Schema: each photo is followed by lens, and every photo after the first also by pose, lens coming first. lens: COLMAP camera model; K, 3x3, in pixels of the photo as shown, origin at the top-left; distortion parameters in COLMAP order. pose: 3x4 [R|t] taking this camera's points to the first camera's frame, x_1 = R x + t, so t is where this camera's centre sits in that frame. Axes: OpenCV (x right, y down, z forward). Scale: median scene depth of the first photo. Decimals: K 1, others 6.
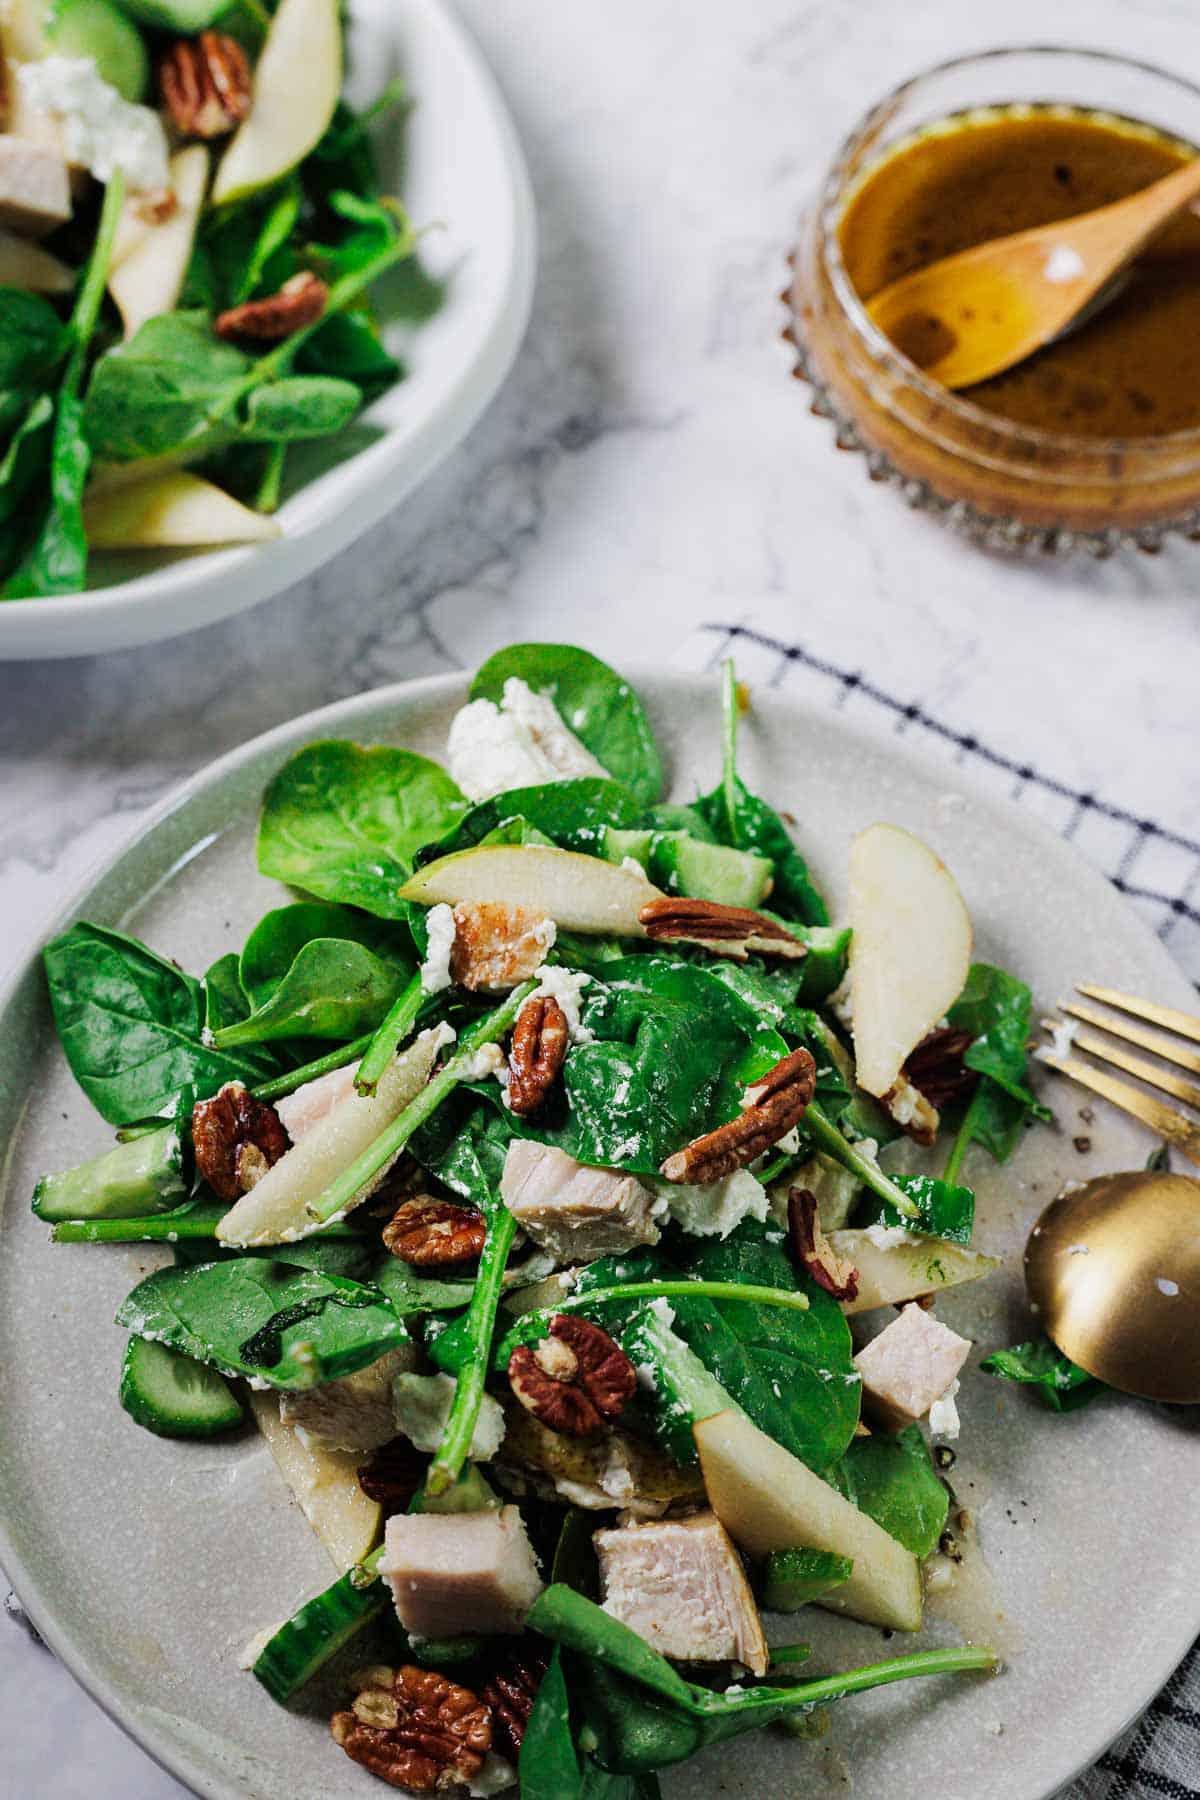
lens RADIAL K [[2476.7, 0, 600.0], [0, 2476.7, 900.0], [0, 0, 1]] dist [-0.000404, 0.013318]
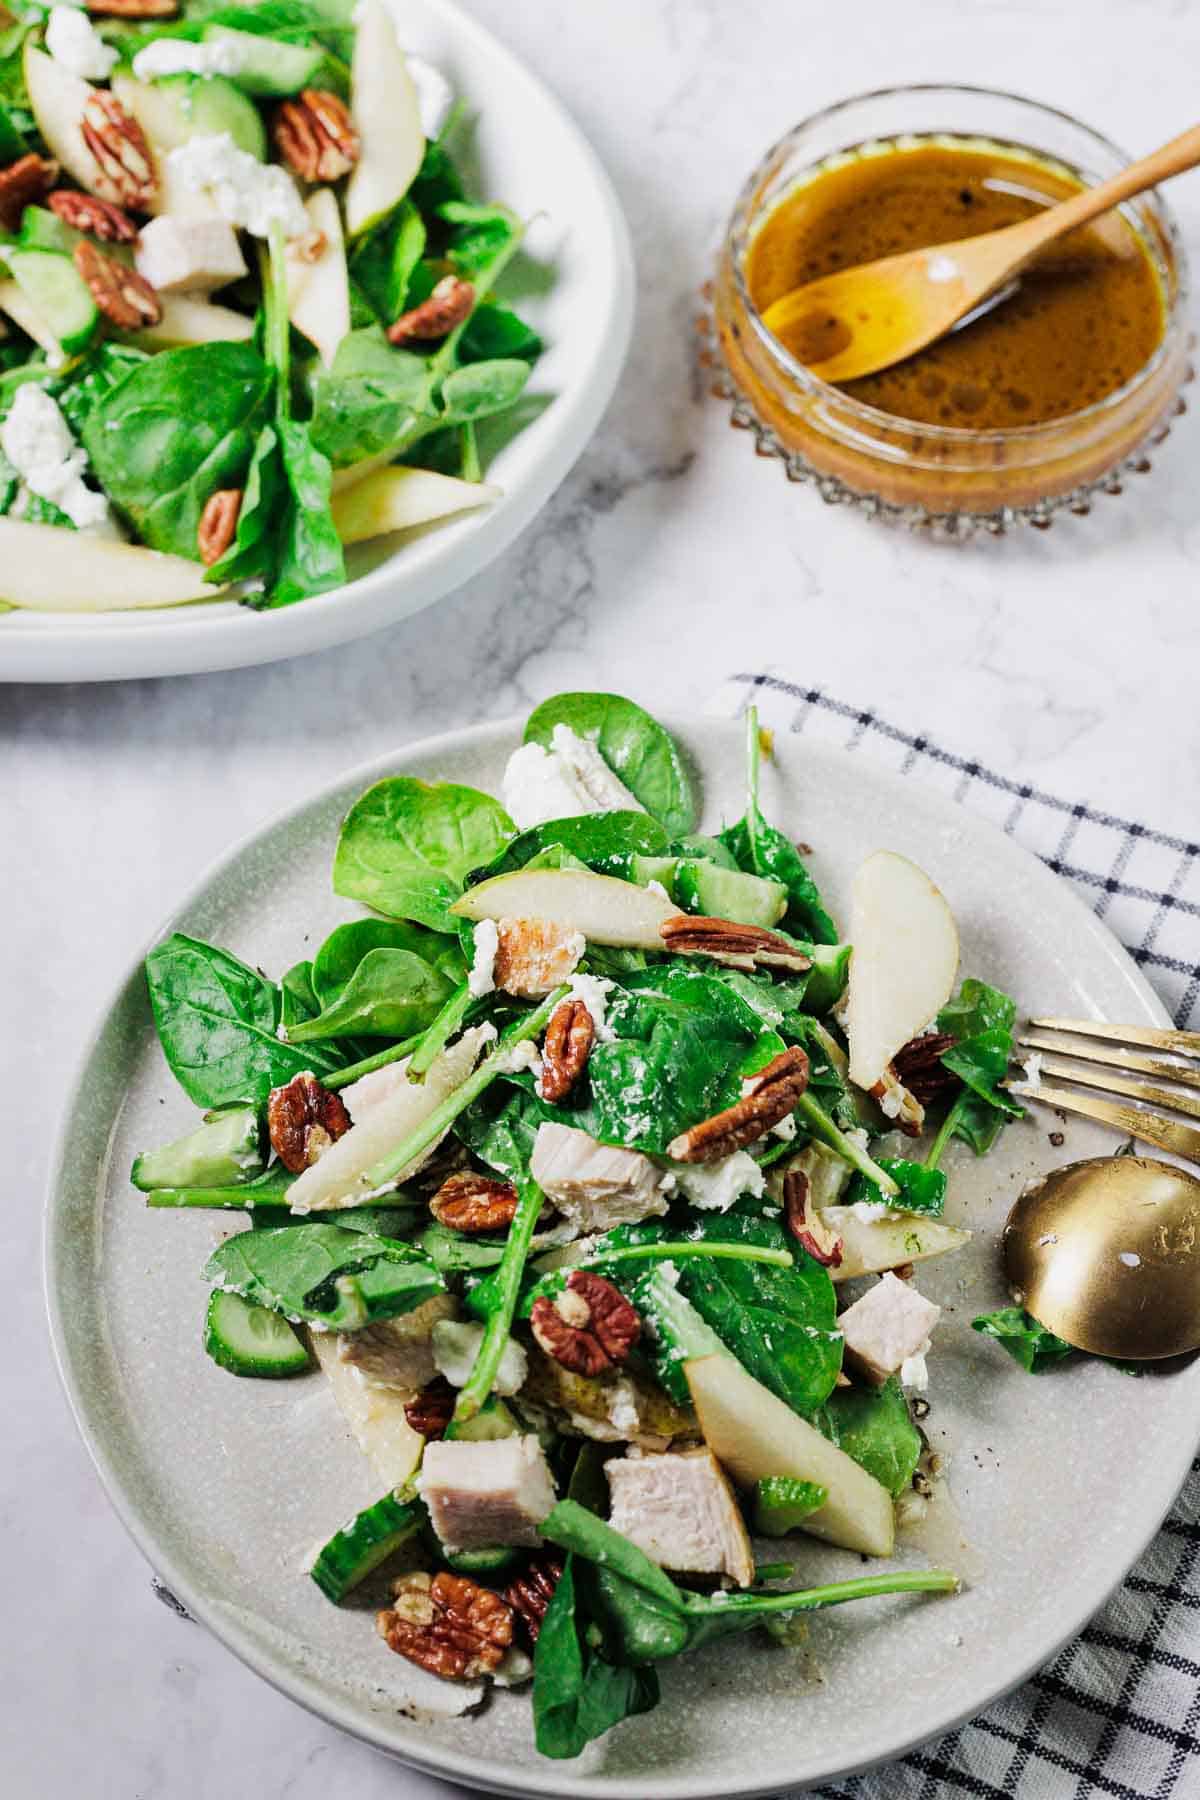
lens RADIAL K [[2476.7, 0, 600.0], [0, 2476.7, 900.0], [0, 0, 1]] dist [-0.000404, 0.013318]
pose [[0.998428, 0.007397, -0.055562, 0.054501], [-0.008385, 0.999811, -0.017555, 0.012901], [0.055422, 0.017994, 0.998301, -0.150224]]
